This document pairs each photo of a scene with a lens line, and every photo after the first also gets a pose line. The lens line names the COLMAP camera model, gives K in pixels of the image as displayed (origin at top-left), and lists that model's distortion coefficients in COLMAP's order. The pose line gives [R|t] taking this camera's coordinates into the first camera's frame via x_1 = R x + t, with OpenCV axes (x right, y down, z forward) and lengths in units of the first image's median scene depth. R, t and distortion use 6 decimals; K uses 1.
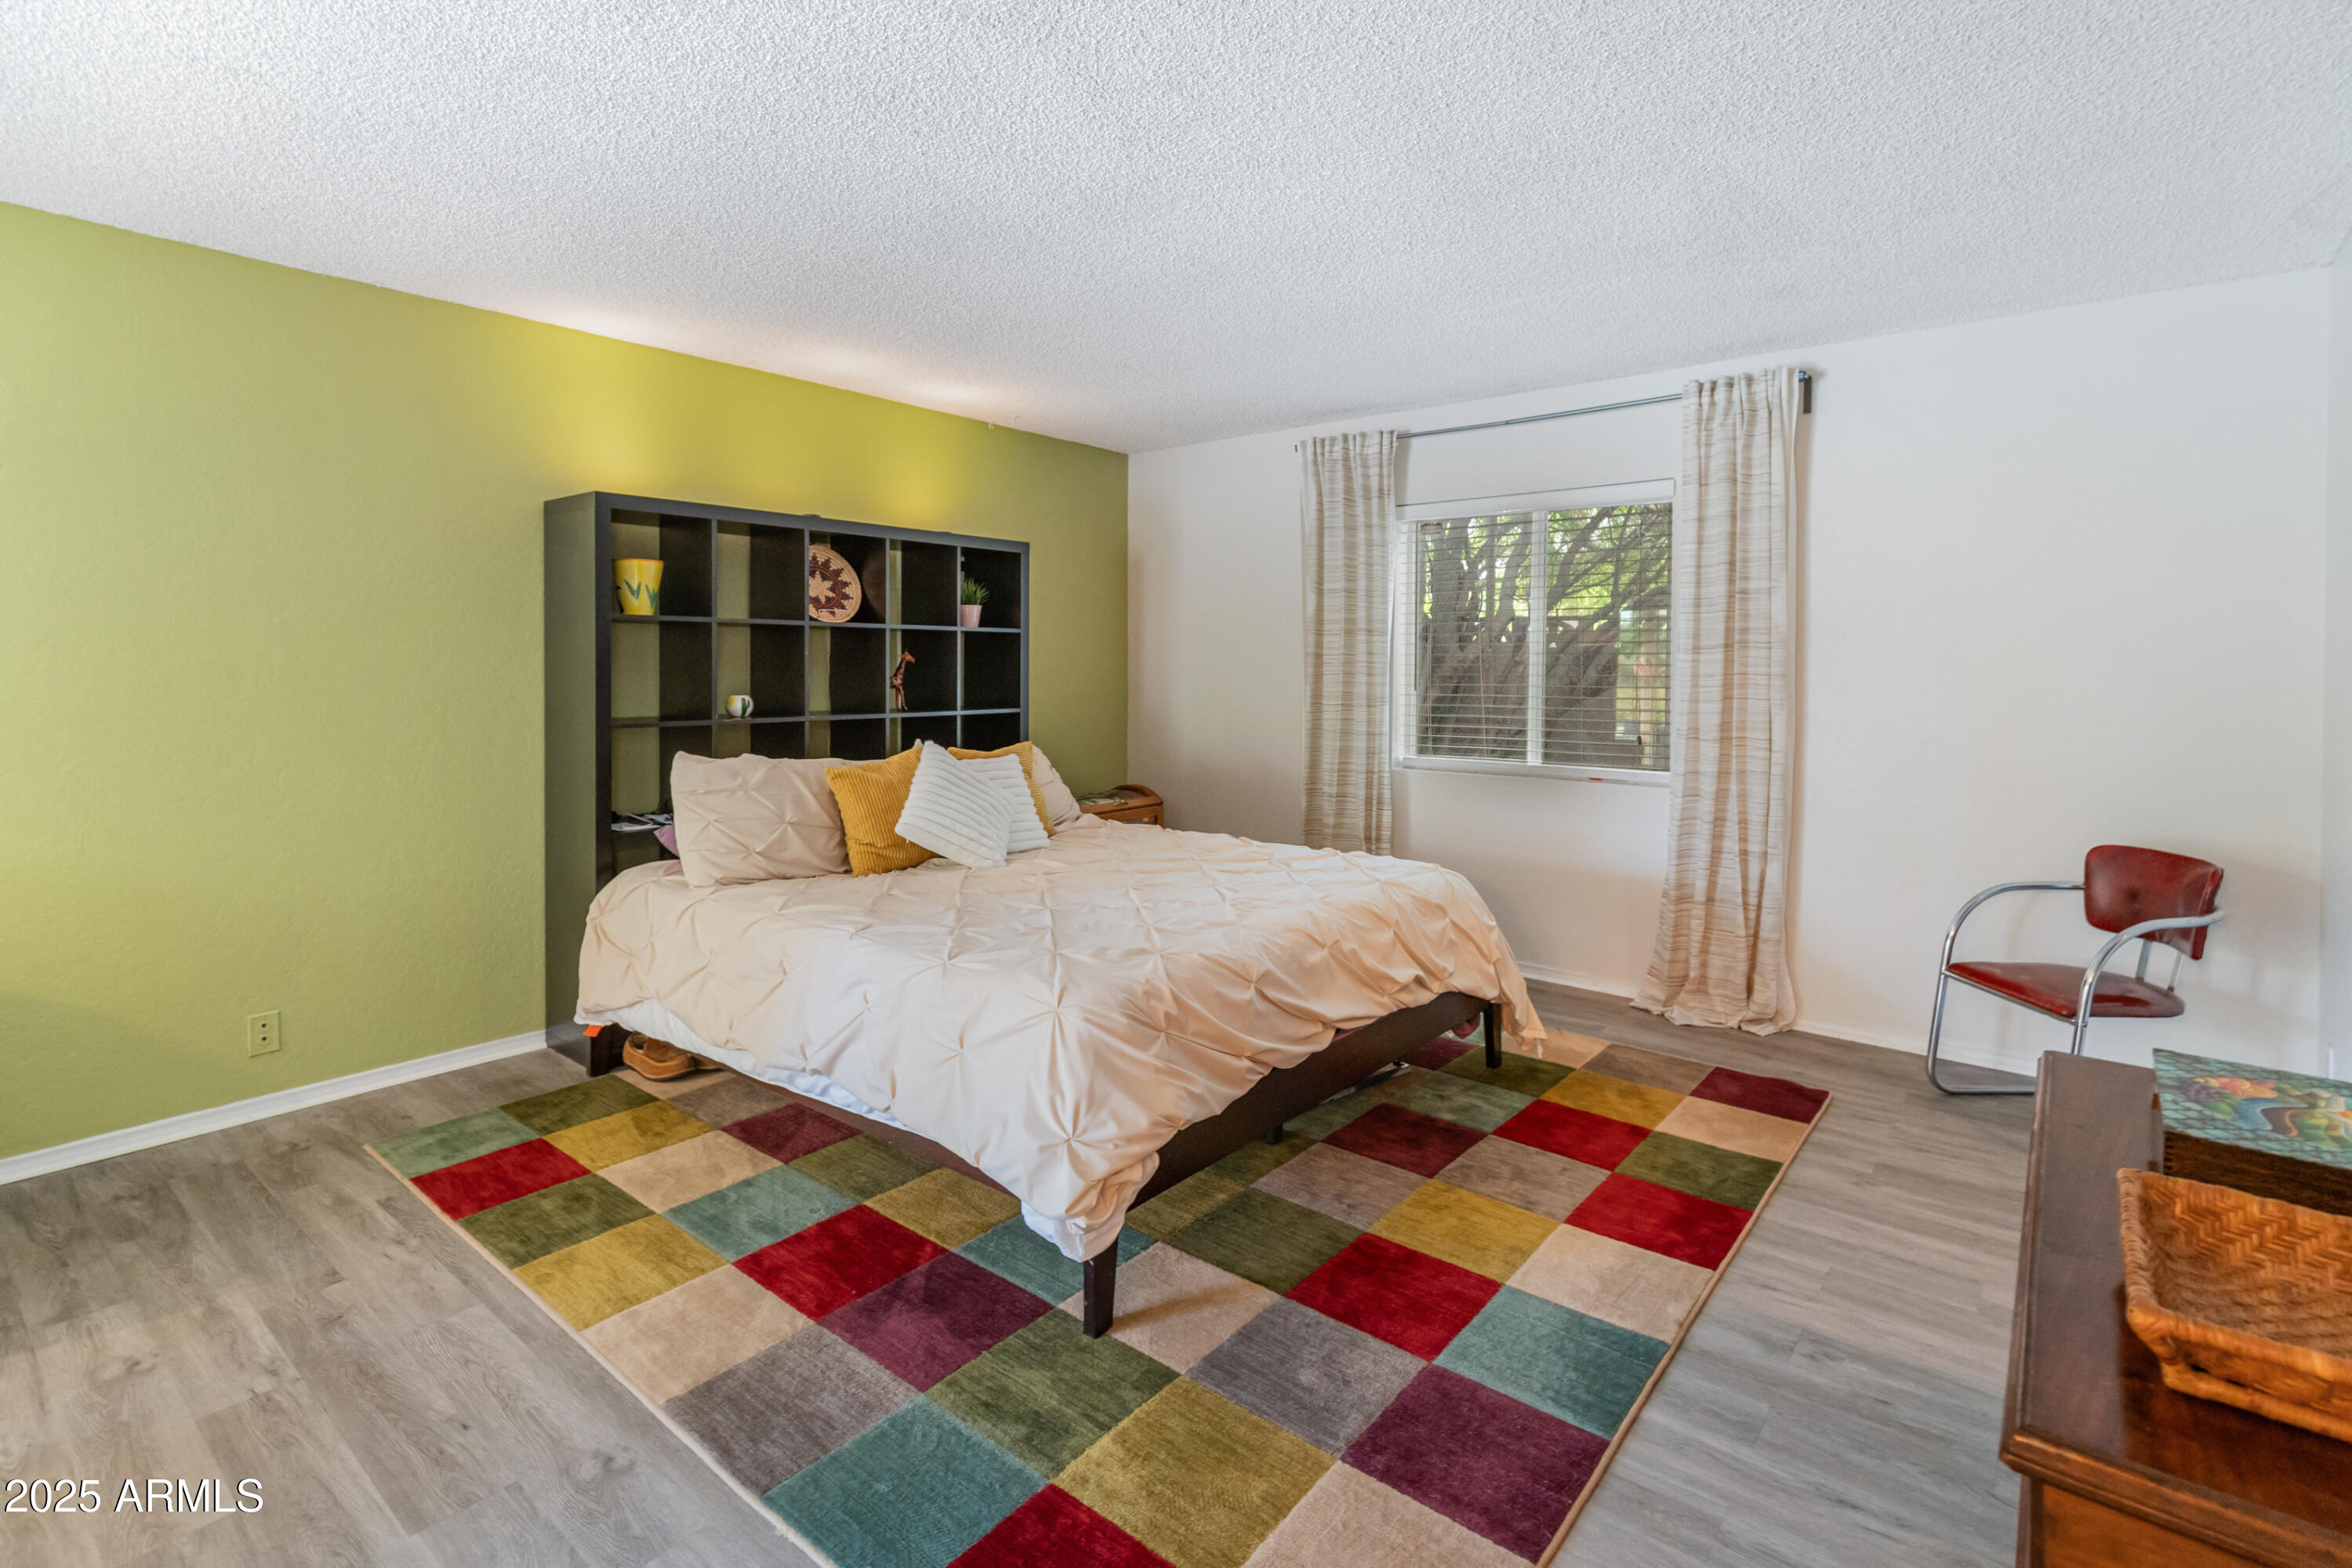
lens RADIAL K [[1108.4, 0, 1204.7], [0, 1108.4, 684.6], [0, 0, 1]] dist [0.005526, 0.000072]
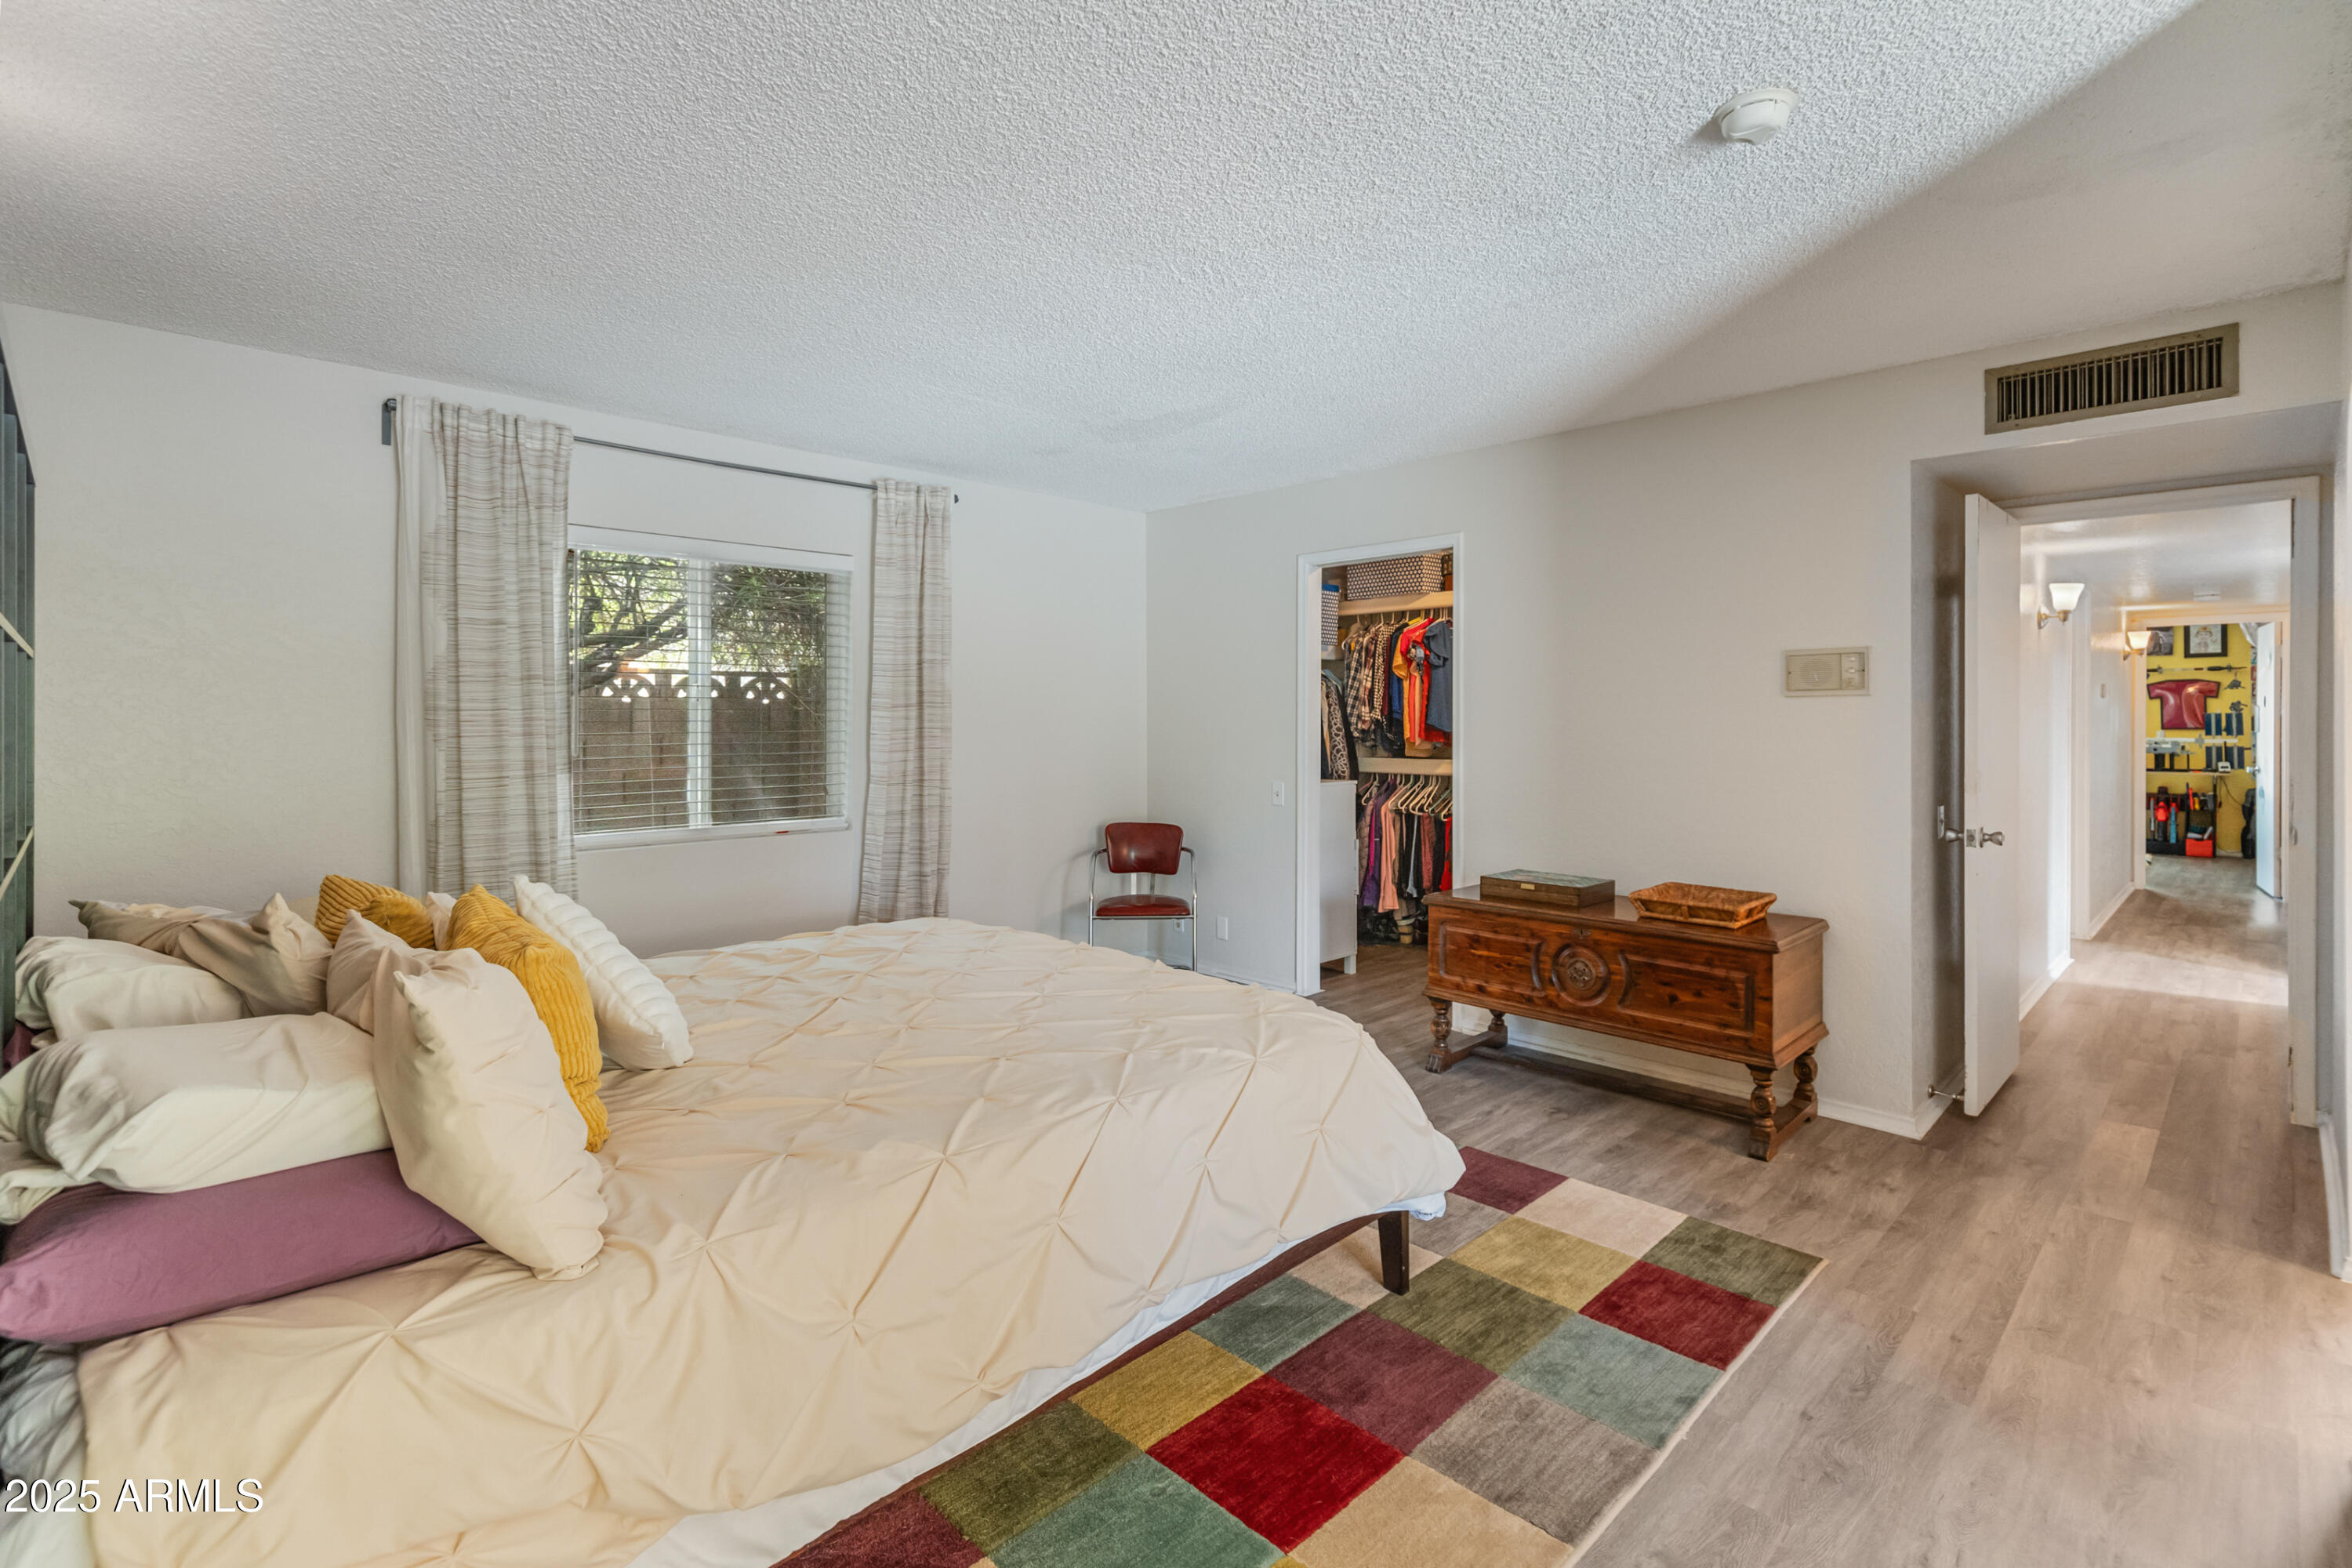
lens RADIAL K [[1090.3, 0, 1182.5], [0, 1090.3, 712.8], [0, 0, 1]] dist [0.004314, 0.000007]
pose [[0.111562, -0.000895, 0.993757, -0.680861], [0.023264, 0.999728, -0.001711, -0.016284], [-0.993485, 0.023309, 0.111552, 0.581945]]
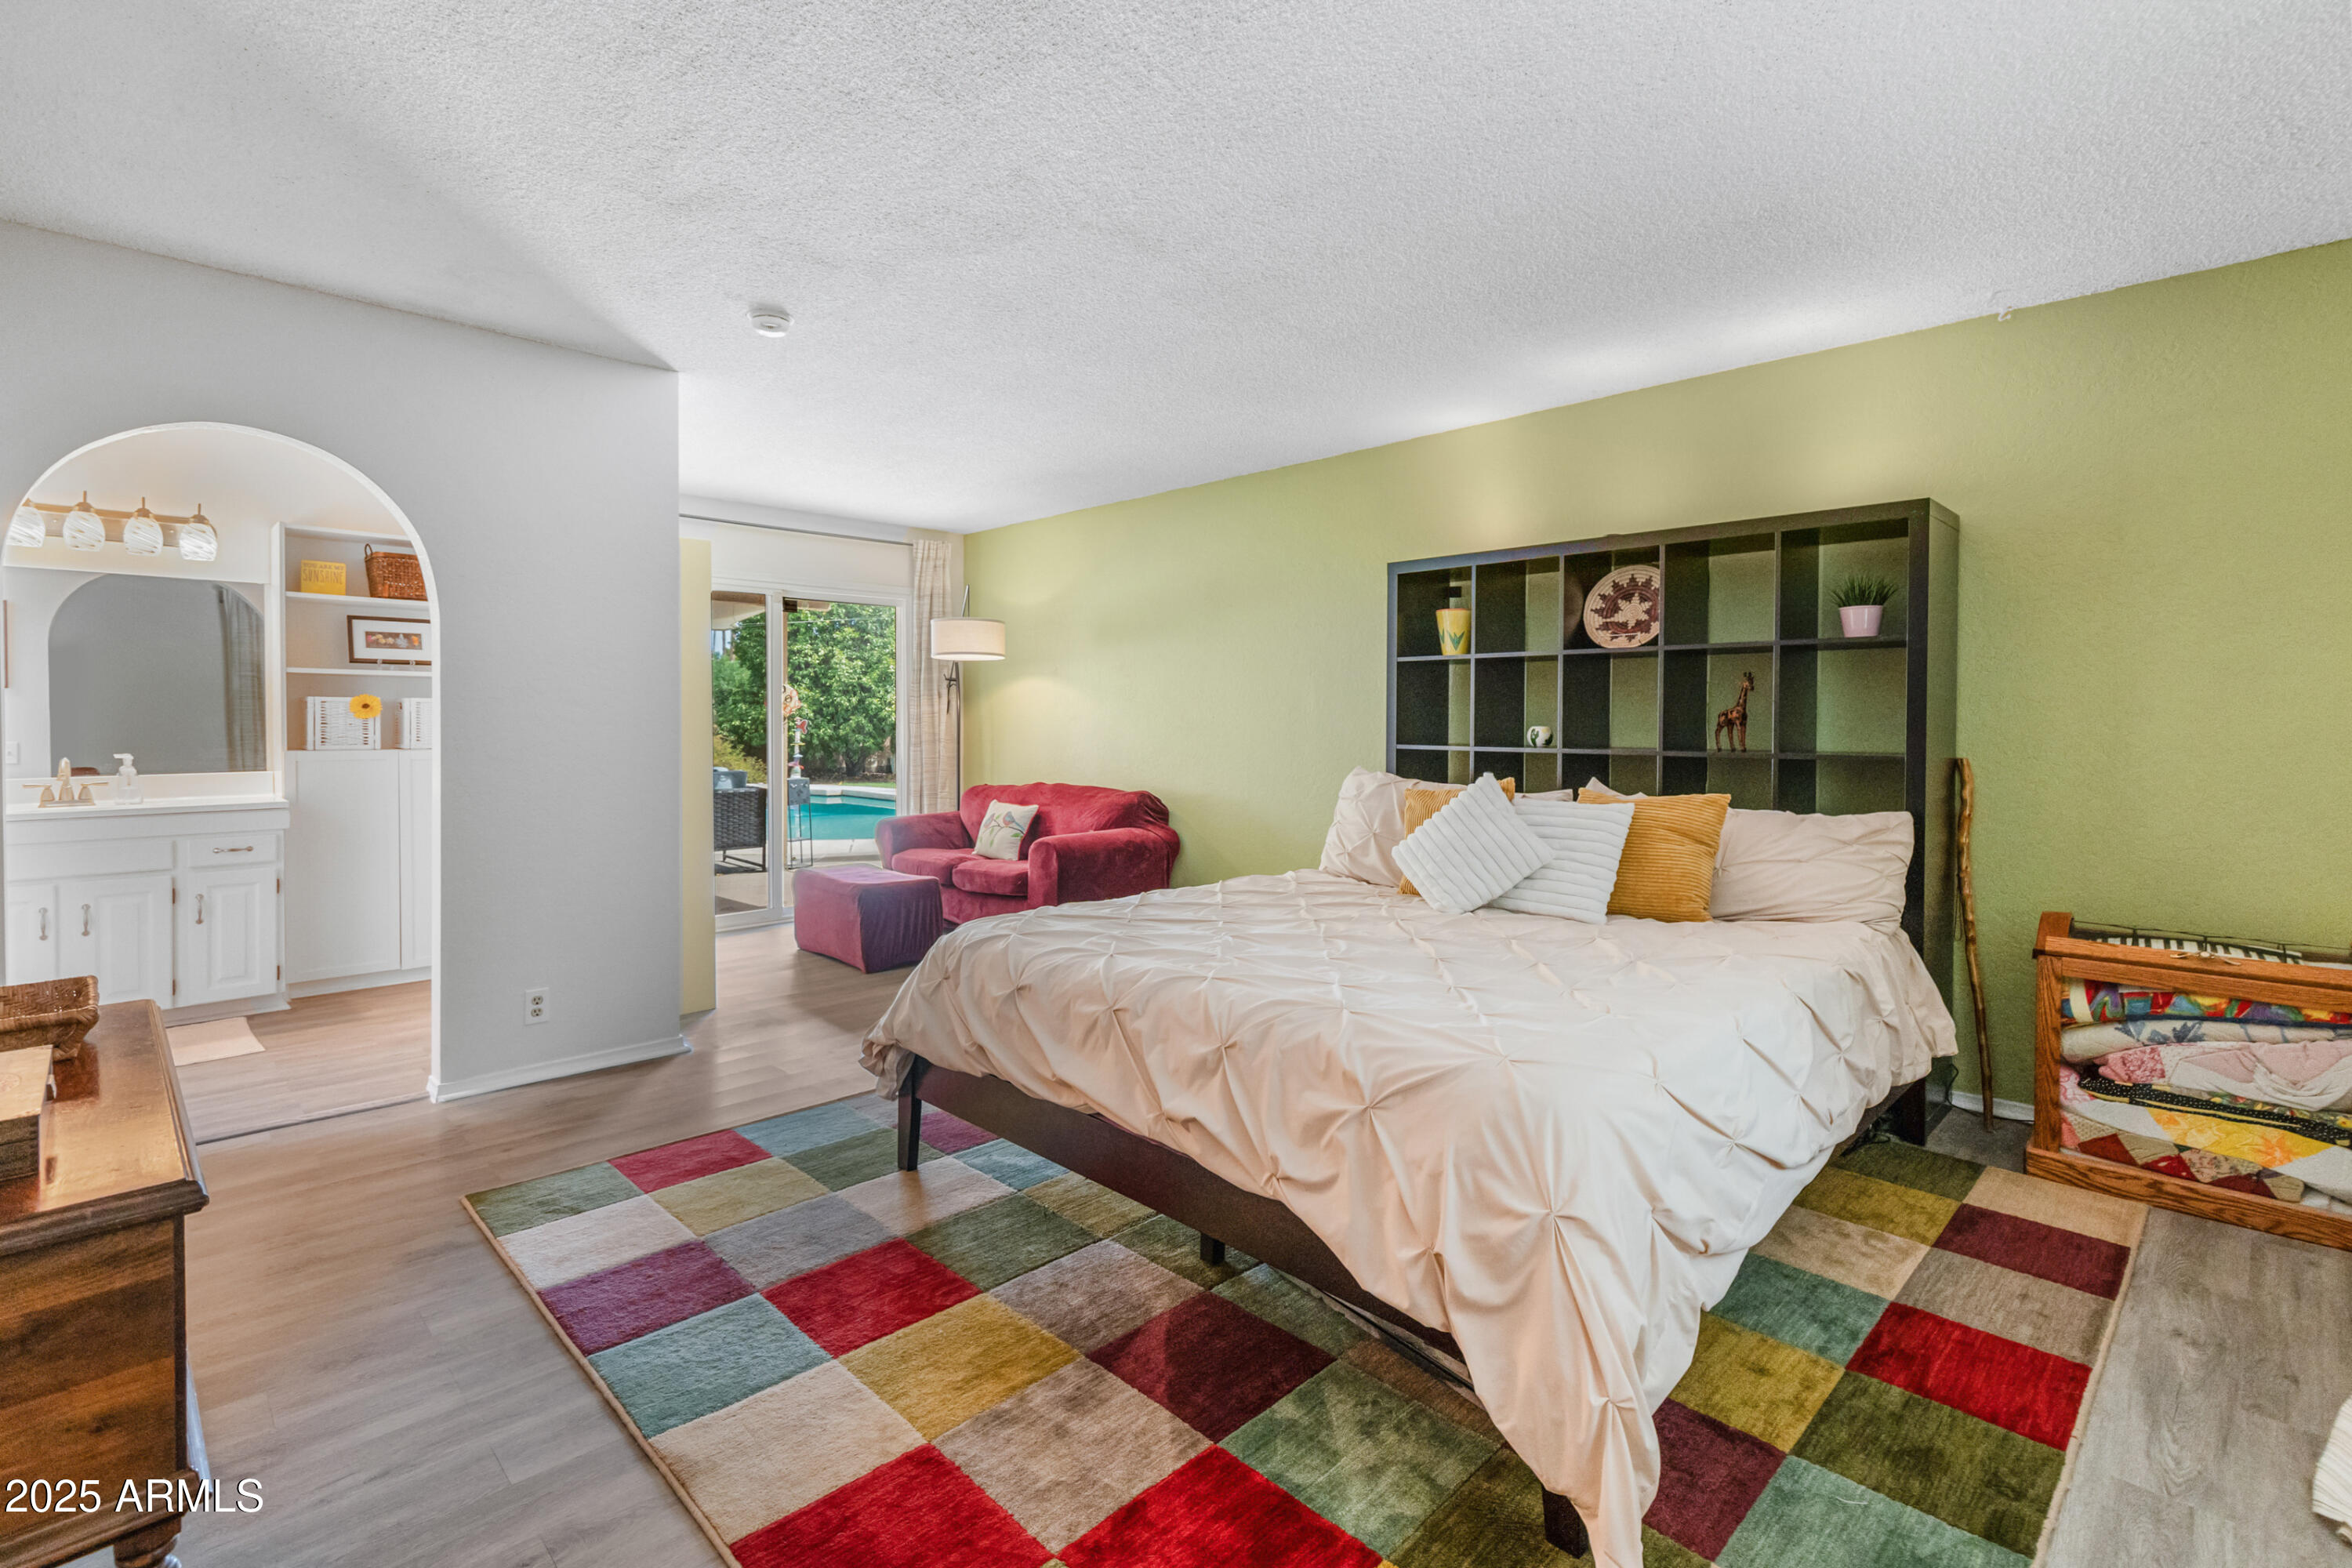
lens RADIAL K [[1090.3, 0, 1182.5], [0, 1090.3, 712.8], [0, 0, 1]] dist [0.004314, 0.000007]
pose [[-0.119341, -0.005421, -0.992839, 0.654587], [-0.018061, 0.999831, -0.003288, 0.008057], [0.992689, 0.017539, -0.119419, 0.806409]]
